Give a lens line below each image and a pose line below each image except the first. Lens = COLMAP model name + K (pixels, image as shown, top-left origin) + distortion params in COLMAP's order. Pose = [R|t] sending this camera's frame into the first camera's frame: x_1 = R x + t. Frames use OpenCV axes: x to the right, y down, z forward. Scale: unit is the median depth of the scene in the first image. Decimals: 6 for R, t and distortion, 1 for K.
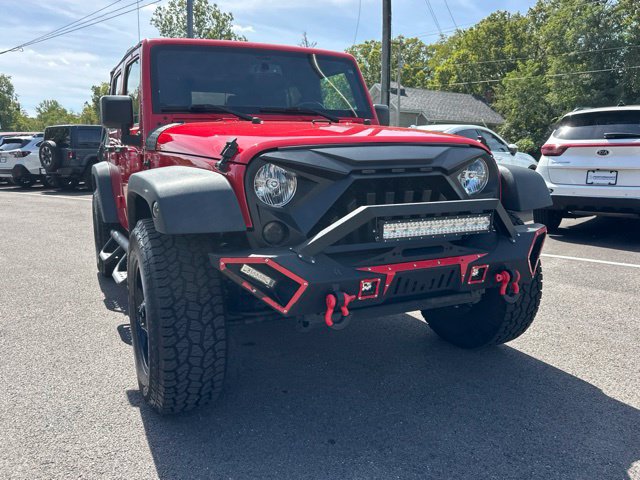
lens RADIAL K [[533.4, 0, 314.9], [0, 533.4, 242.3], [0, 0, 1]] dist [0.057705, -0.094093]
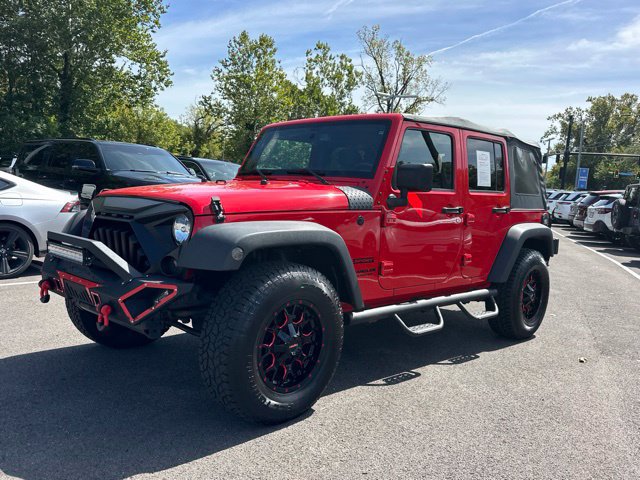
lens RADIAL K [[533.4, 0, 319.4], [0, 533.4, 239.5], [0, 0, 1]] dist [0.057705, -0.094093]
pose [[0.361387, 0.110696, -0.925822, 1.563568], [-0.211356, 0.976807, 0.034291, -0.221505], [0.908145, 0.183286, 0.376402, 0.919210]]
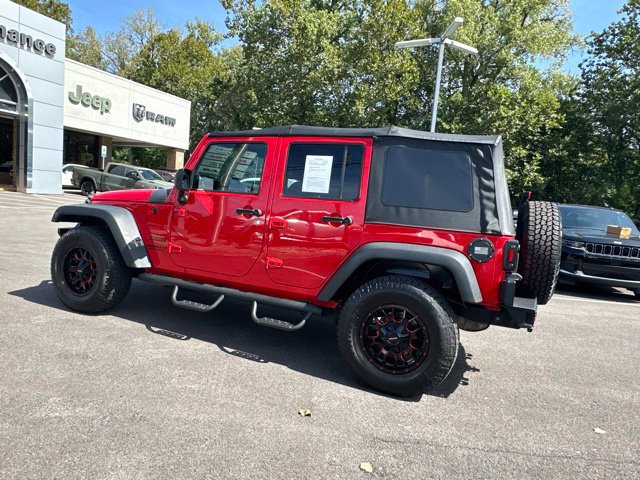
lens RADIAL K [[427.0, 0, 317.5], [0, 427.0, 241.2], [0, 0, 1]] dist [-0.001019, 0.002315]
pose [[-0.721150, -0.003136, -0.692772, 0.951763], [-0.201678, 0.957629, 0.205605, -0.614361], [0.662774, 0.287989, -0.691226, 3.230794]]
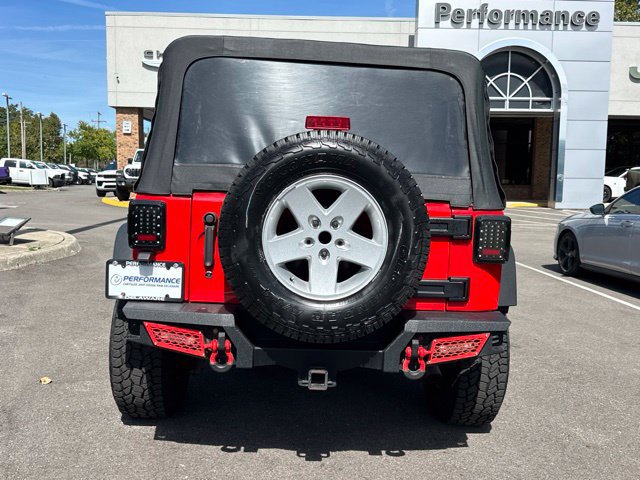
lens RADIAL K [[628.1, 0, 319.8], [0, 628.1, 238.6], [0, 0, 1]] dist [0.049226, 0.000000]
pose [[-0.928640, -0.064172, 0.365390, -1.064109], [0.028485, 0.969684, 0.242698, -0.684817], [-0.369887, 0.235787, -0.898659, 3.701684]]
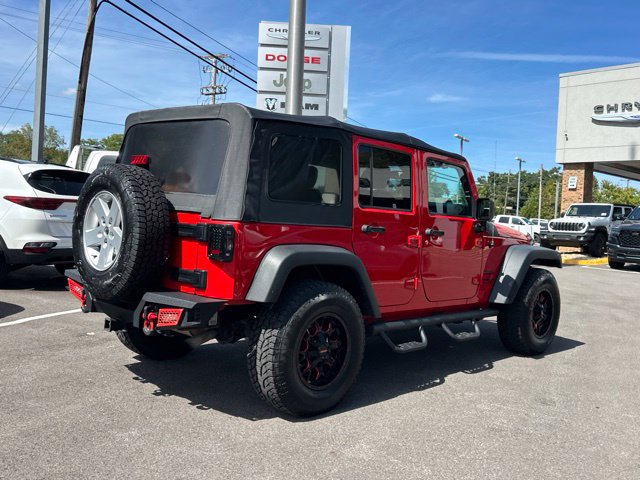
lens RADIAL K [[628.1, 0, 320.3], [0, 628.1, 230.7], [0, 0, 1]] dist [0.049226, 0.000000]
pose [[-0.371630, -0.045074, 0.927286, -2.474186], [0.093584, 0.991914, 0.085721, -0.520736], [-0.923652, 0.118636, -0.364407, 2.827728]]
